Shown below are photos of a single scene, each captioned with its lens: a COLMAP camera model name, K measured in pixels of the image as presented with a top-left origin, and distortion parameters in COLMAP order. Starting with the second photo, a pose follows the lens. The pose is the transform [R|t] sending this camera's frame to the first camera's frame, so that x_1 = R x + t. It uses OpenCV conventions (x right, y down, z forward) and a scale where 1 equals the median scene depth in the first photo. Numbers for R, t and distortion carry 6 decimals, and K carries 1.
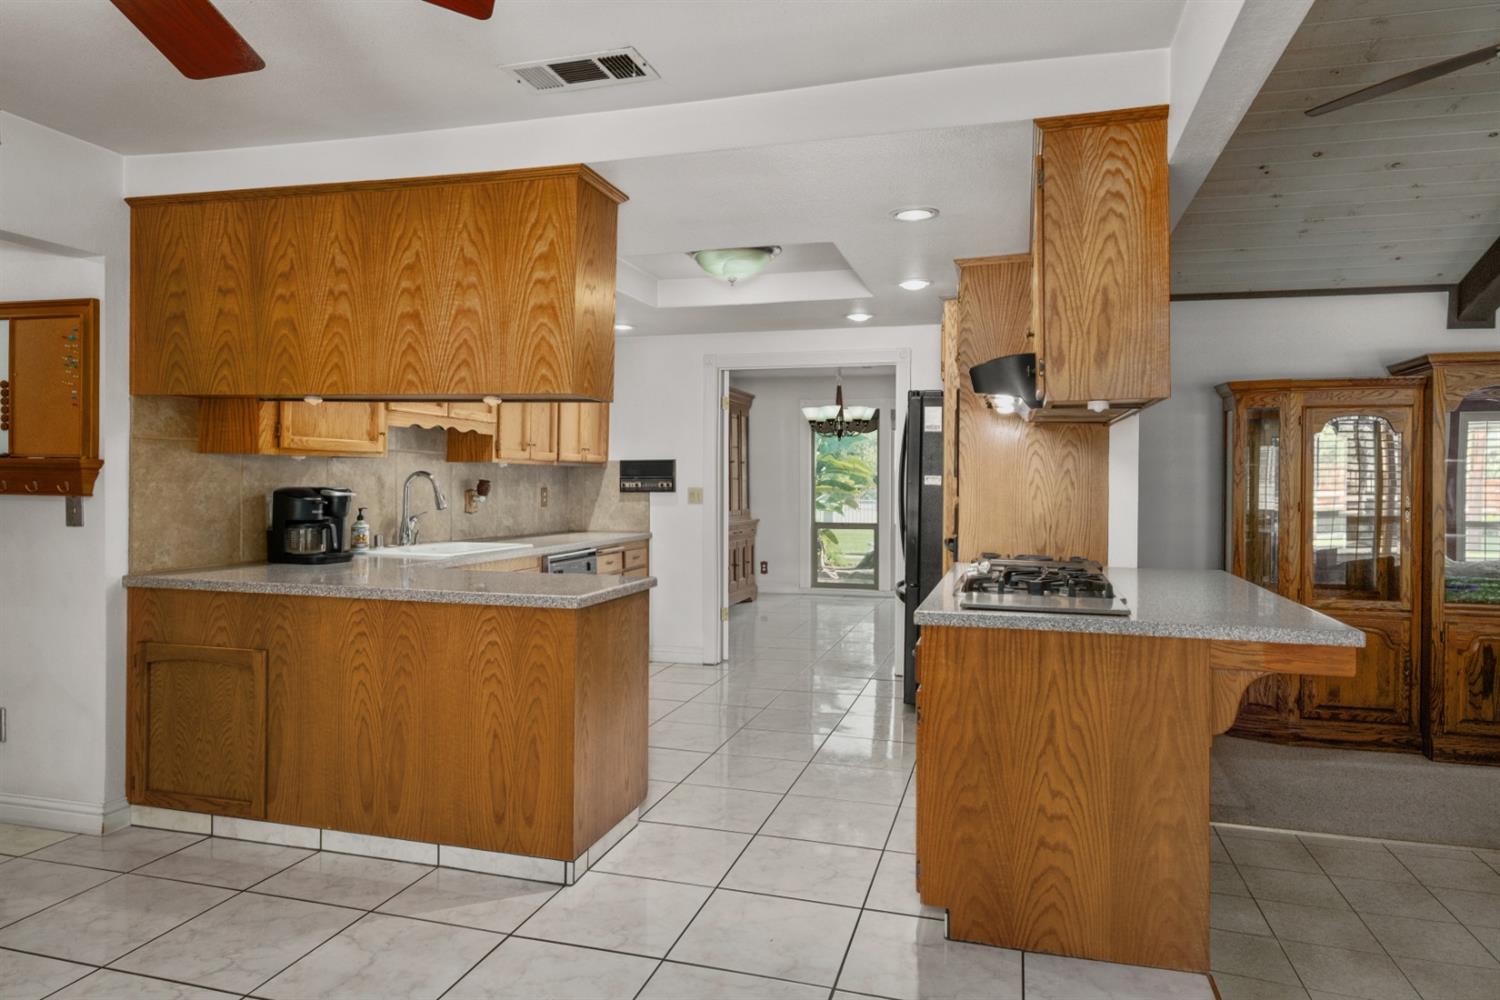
lens RADIAL K [[916.6, 0, 748.1], [0, 916.6, 490.8], [0, 0, 1]] dist [-0.004398, -0.000607]
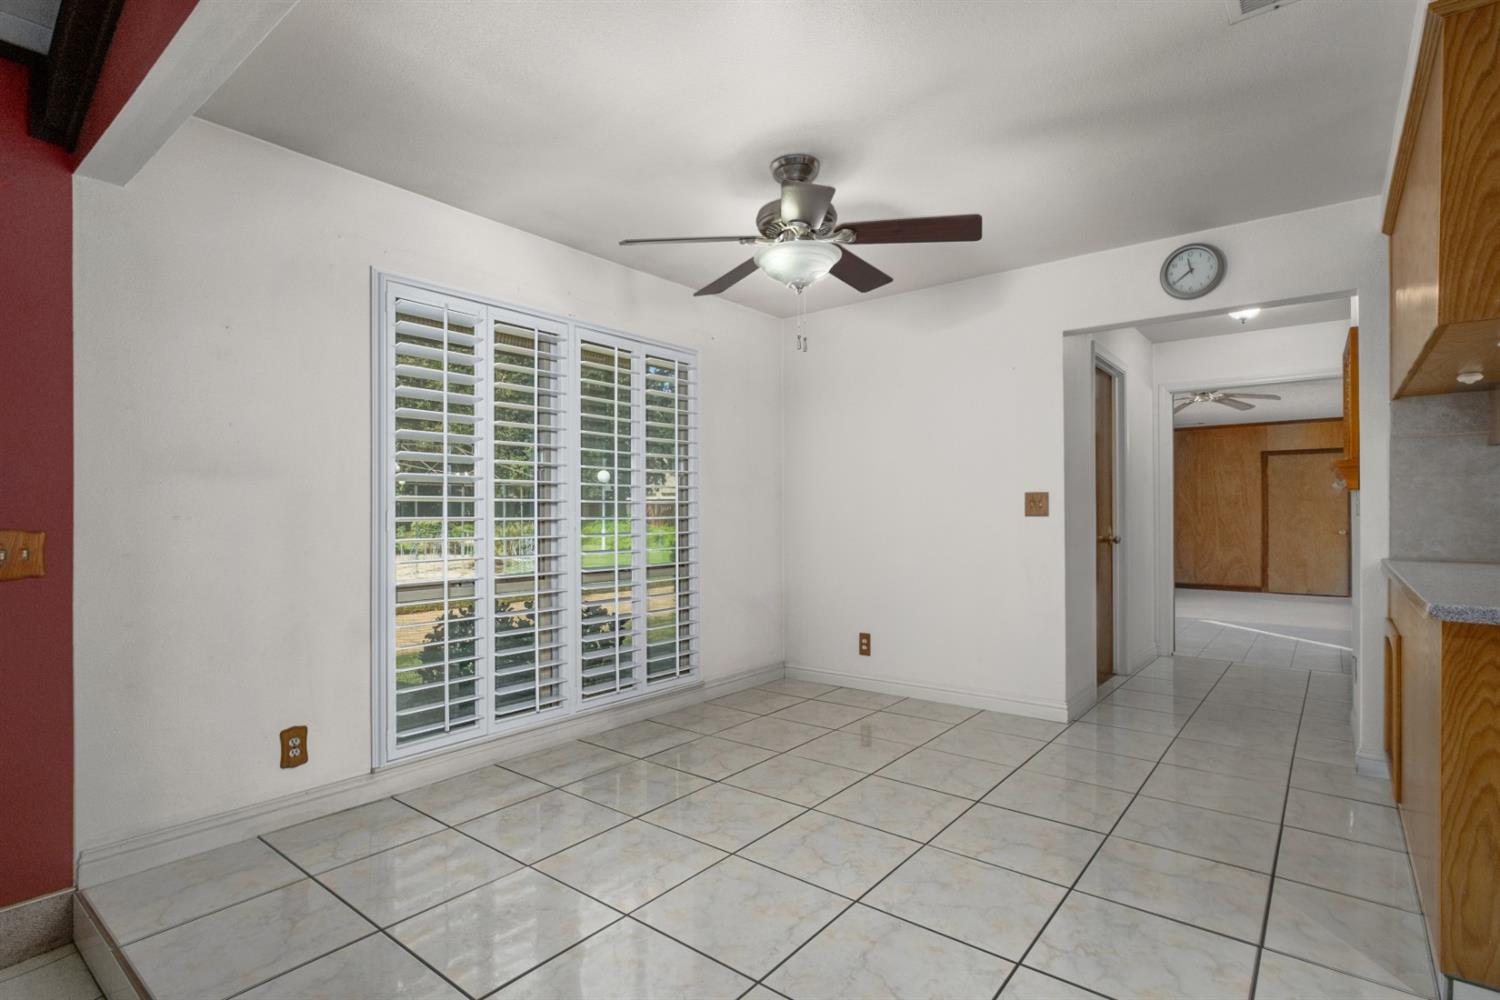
lens RADIAL K [[724.3, 0, 746.7], [0, 724.3, 505.7], [0, 0, 1]] dist [0.006155, 0.000498]
pose [[-0.369171, -0.008144, -0.929326, 0.449047], [-0.010699, 0.999933, -0.004512, 0.037557], [0.929300, 0.008277, -0.369234, 0.574660]]
